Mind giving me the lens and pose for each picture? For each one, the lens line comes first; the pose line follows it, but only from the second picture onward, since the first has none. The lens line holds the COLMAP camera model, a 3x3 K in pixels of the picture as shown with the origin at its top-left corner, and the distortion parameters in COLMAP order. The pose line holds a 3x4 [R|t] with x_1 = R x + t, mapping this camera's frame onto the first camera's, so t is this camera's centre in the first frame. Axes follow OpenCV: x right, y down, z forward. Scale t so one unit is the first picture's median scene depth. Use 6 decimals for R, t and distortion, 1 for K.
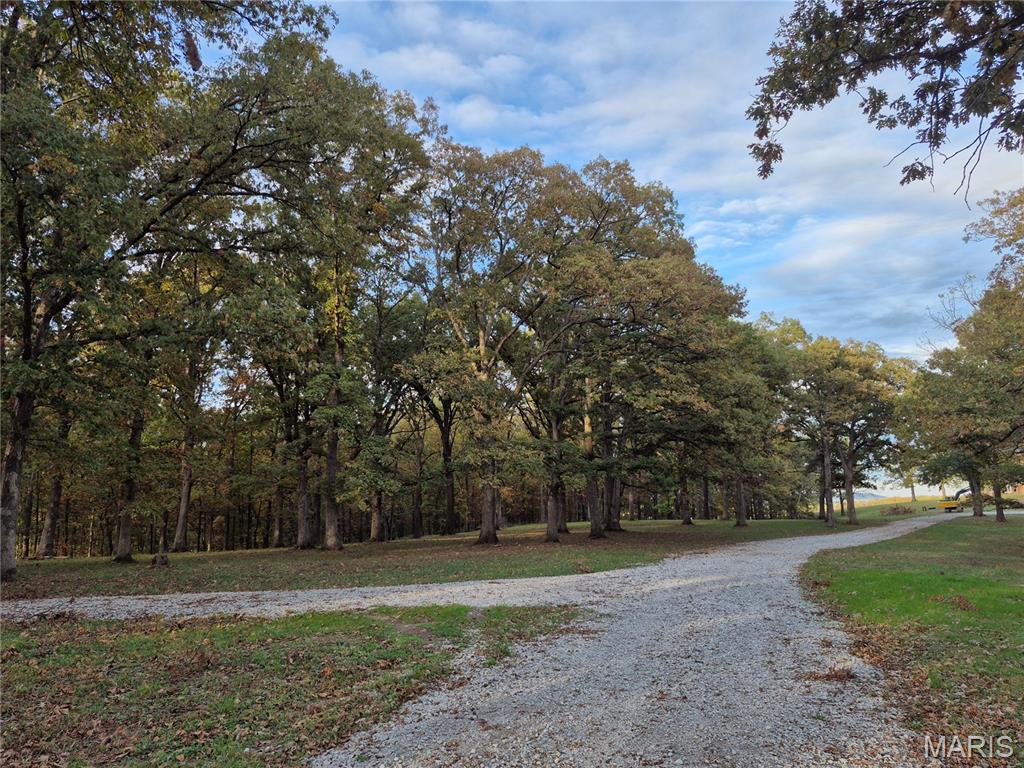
lens RADIAL K [[754.9, 0, 512.0], [0, 754.9, 384.0], [0, 0, 1]] dist [0.170587, -0.162546]
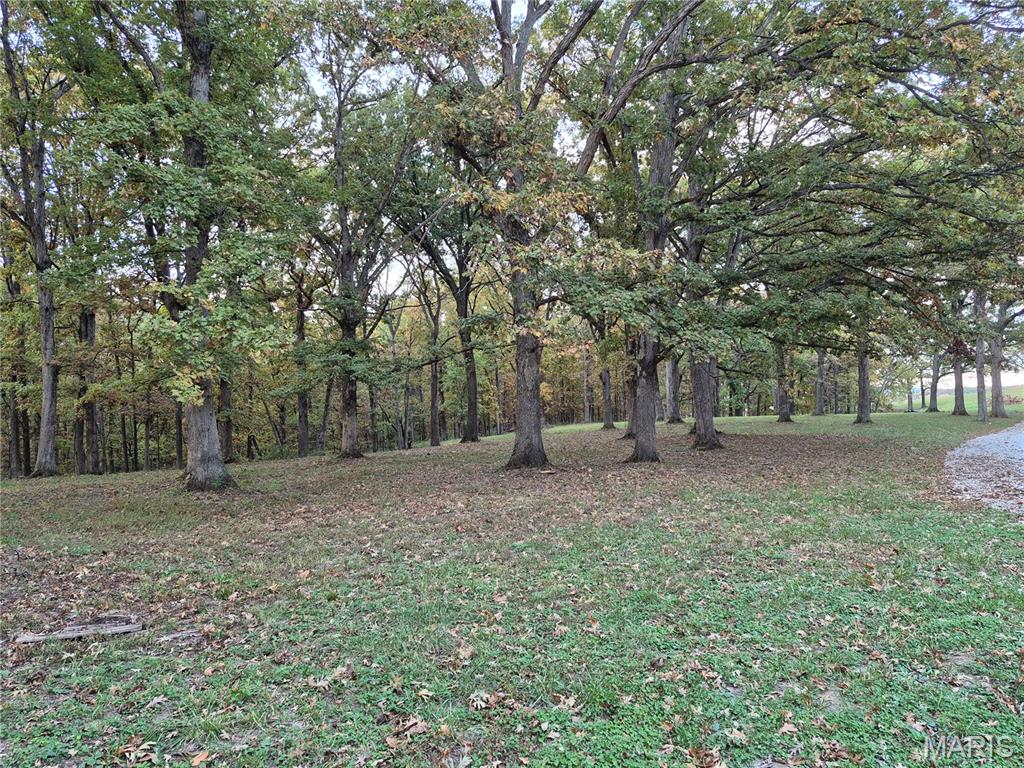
lens RADIAL K [[542.4, 0, 512.0], [0, 542.4, 384.0], [0, 0, 1]] dist [0.148857, -0.000479]
pose [[0.997921, -0.019209, -0.061521, -0.009432], [0.026383, 0.992663, 0.118001, 0.076370], [0.058803, -0.119378, 0.991106, 0.452411]]
